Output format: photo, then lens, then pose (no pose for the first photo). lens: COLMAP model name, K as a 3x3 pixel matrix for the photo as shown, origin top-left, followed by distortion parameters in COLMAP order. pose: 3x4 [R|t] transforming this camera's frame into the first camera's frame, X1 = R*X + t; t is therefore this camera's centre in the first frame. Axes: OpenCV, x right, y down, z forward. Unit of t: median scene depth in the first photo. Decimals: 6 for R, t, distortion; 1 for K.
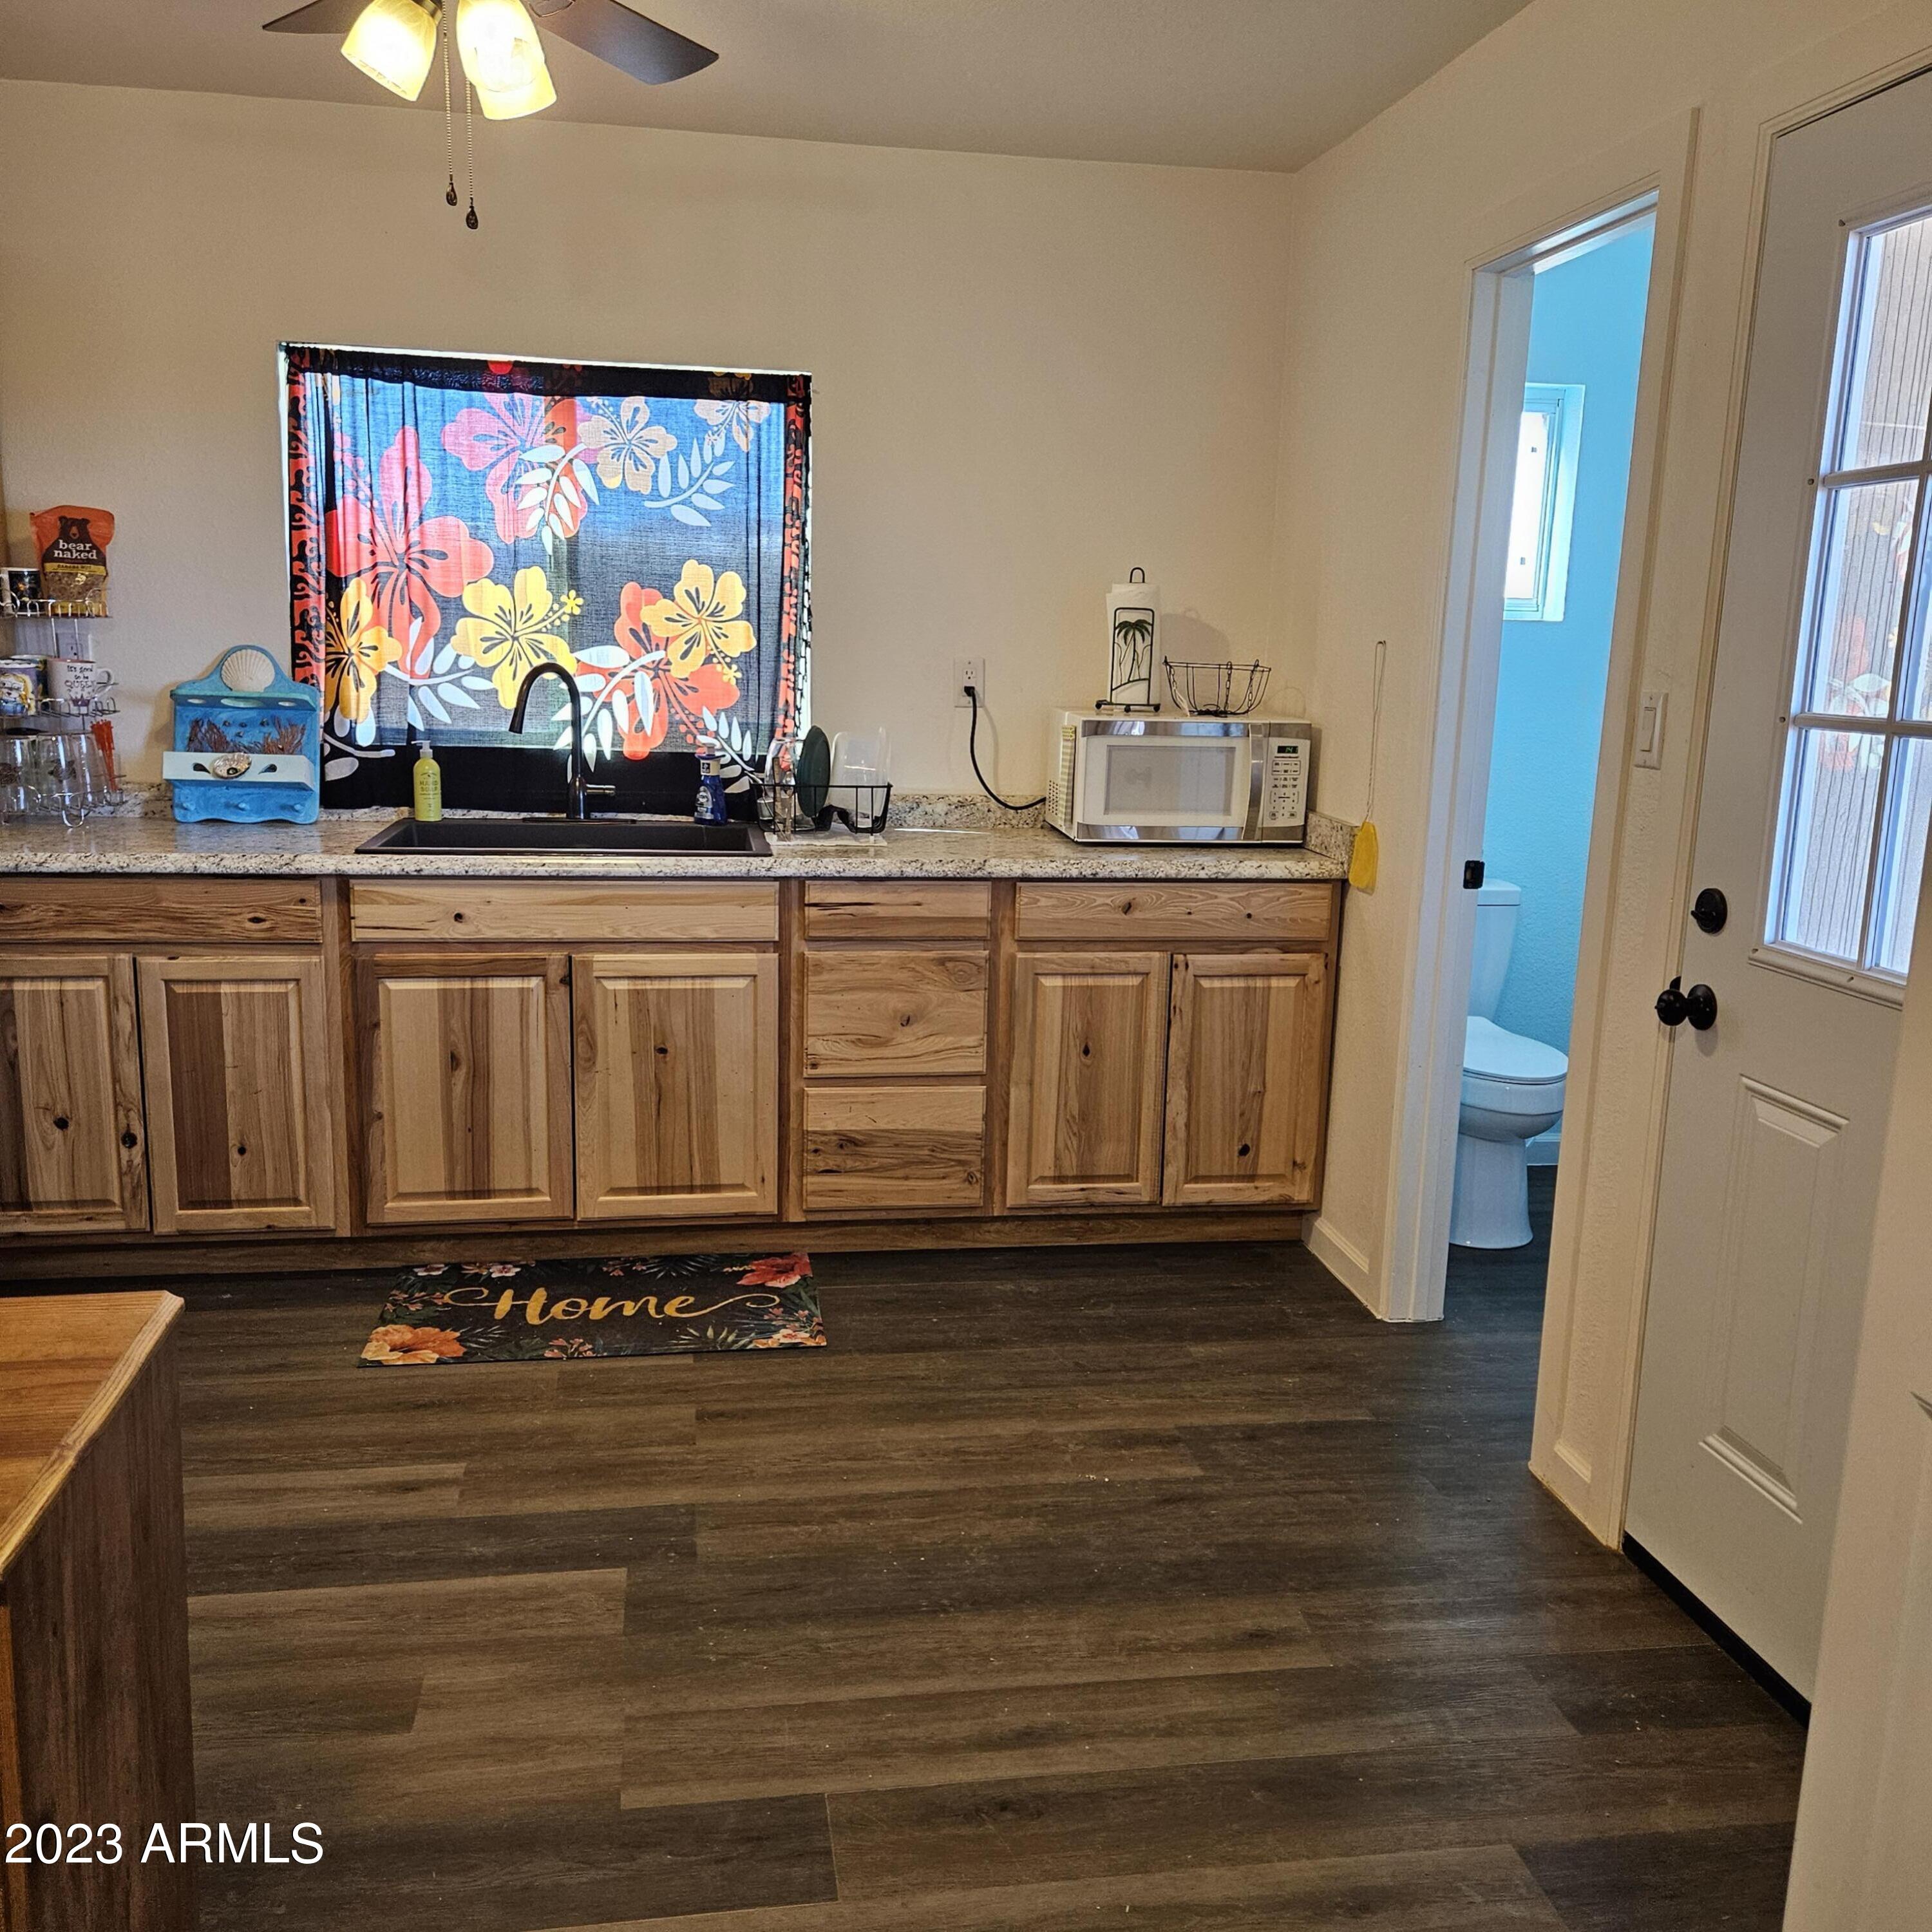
lens RADIAL K [[1663.8, 0, 891.6], [0, 1663.8, 966.2], [0, 0, 1]] dist [0.073835, -0.068409]
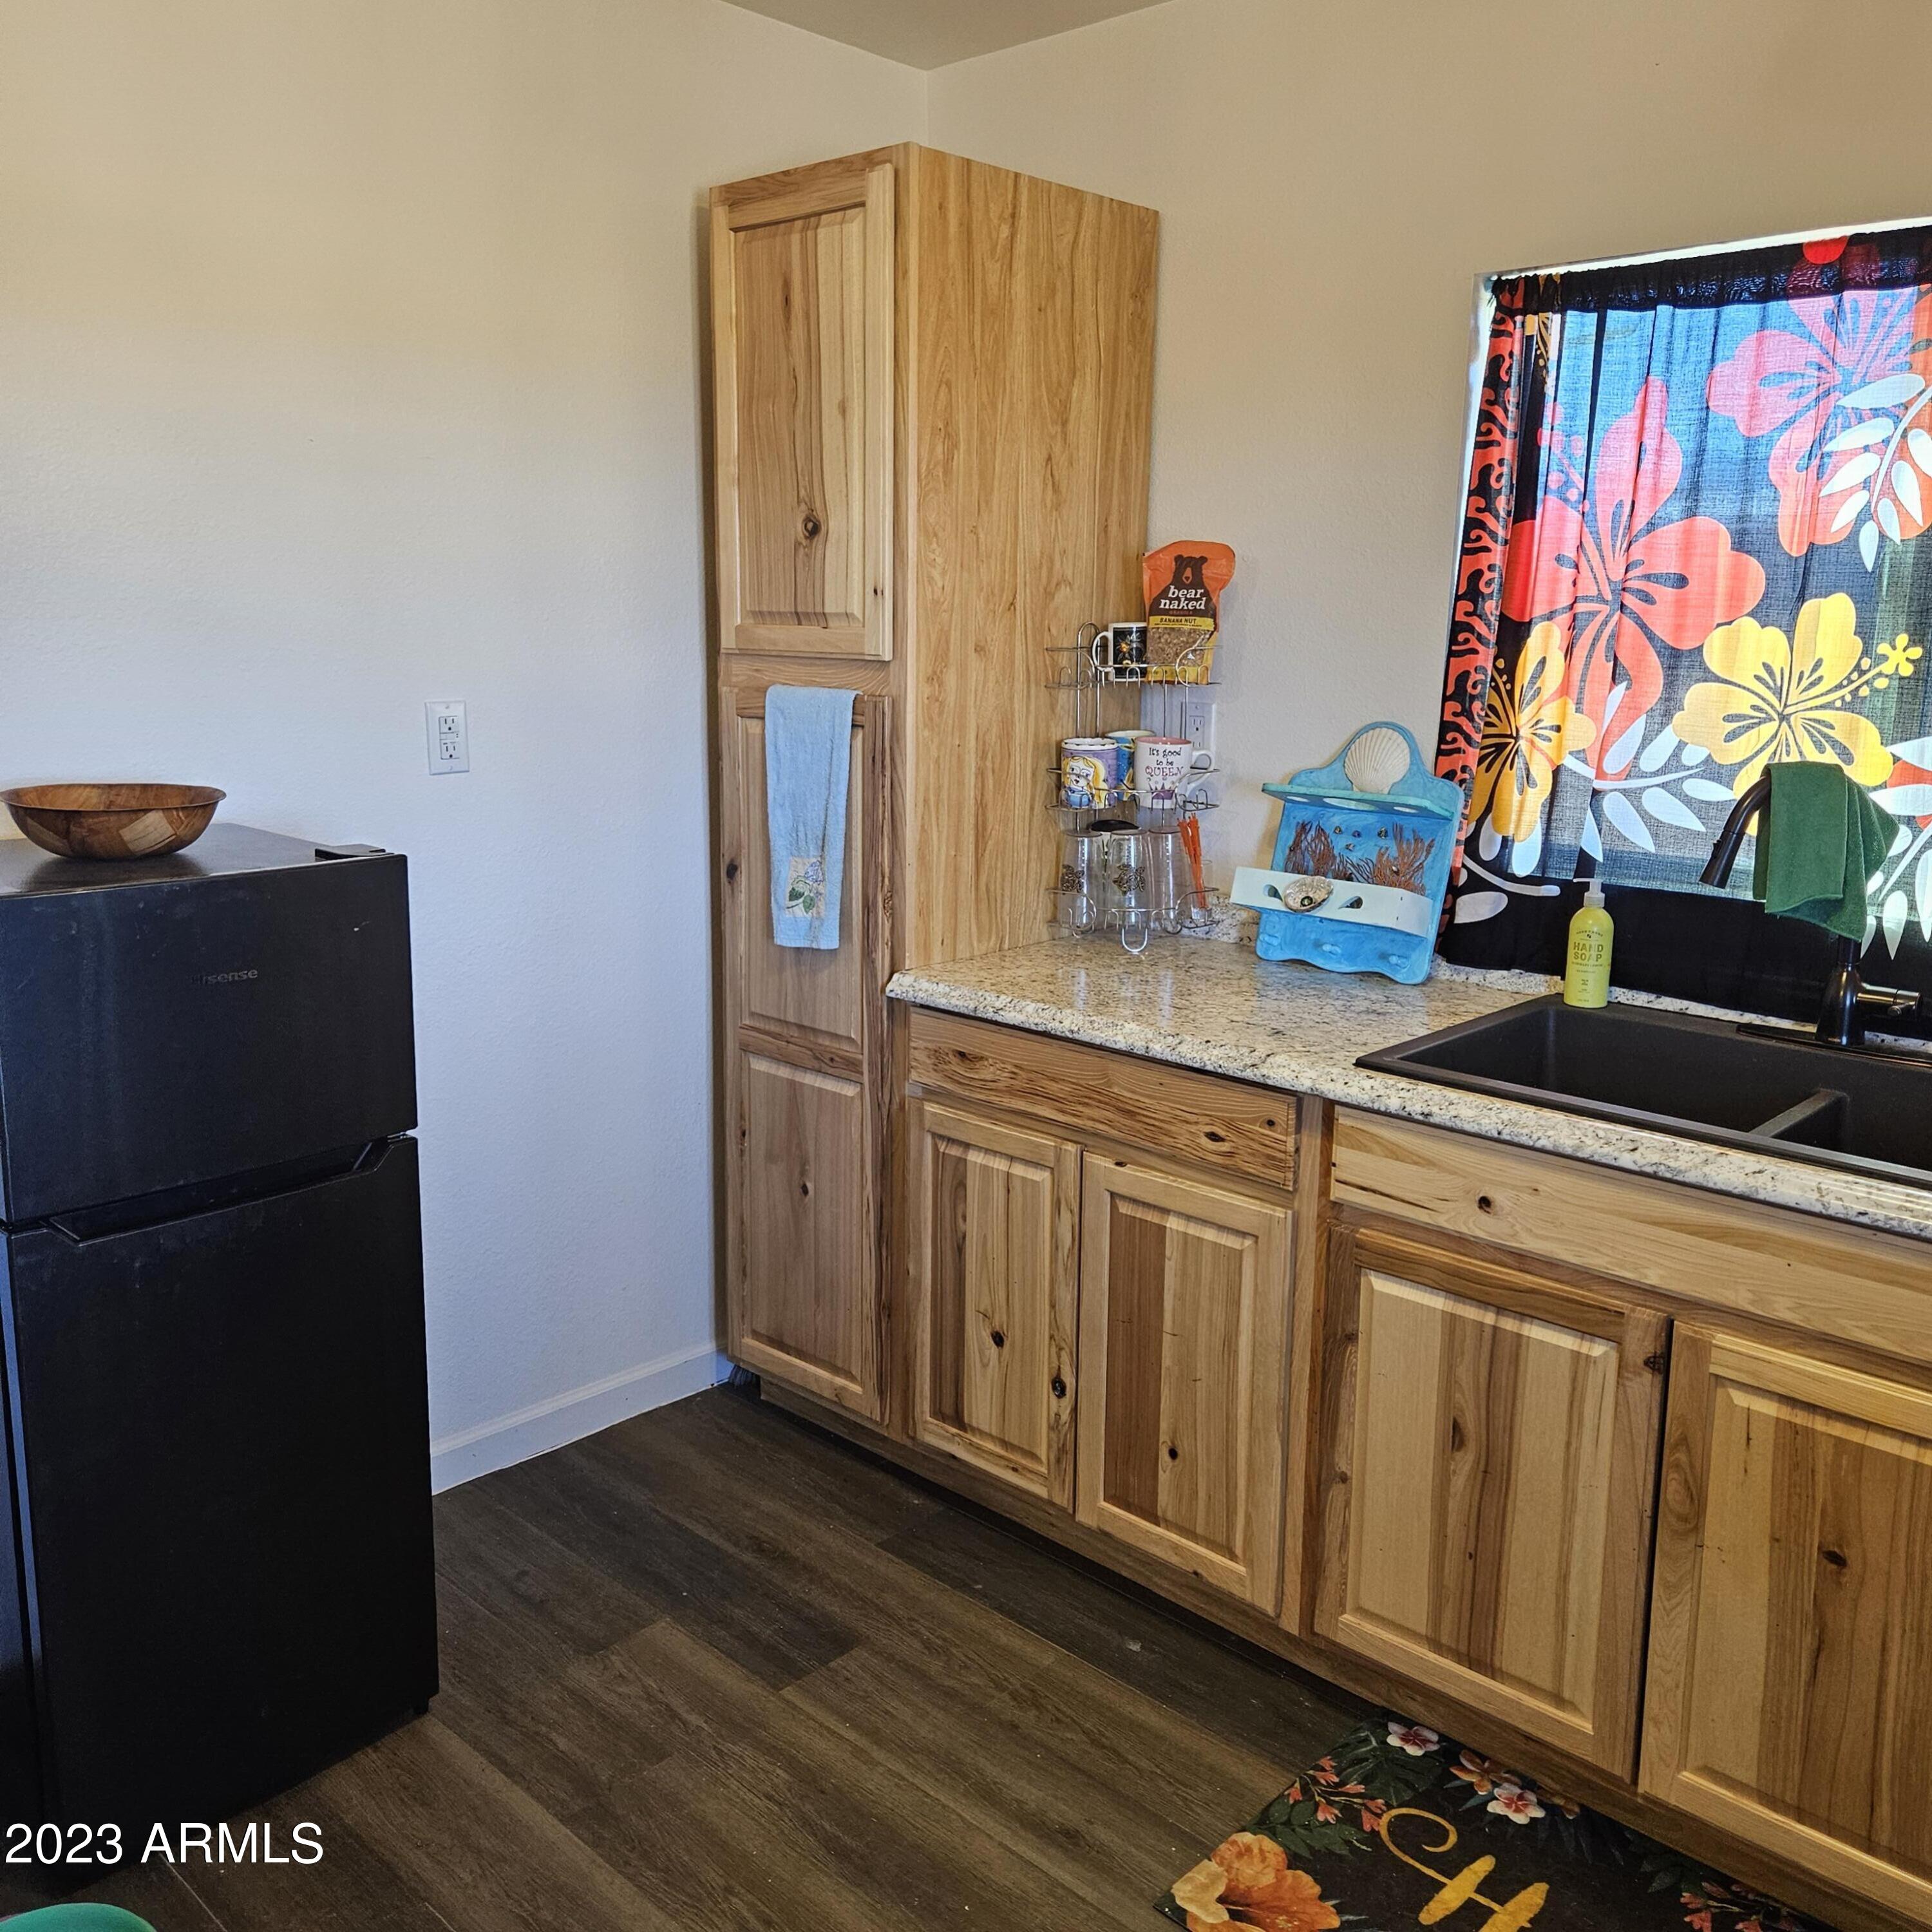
lens RADIAL K [[1679.3, 0, 966.0], [0, 1679.3, 950.4], [0, 0, 1]] dist [0.076152, -0.065876]
pose [[0.638055, 0.132441, -0.758515, 0.057528], [-0.149064, 0.987707, 0.047068, -0.108854], [0.755424, 0.083036, 0.649953, 0.437280]]
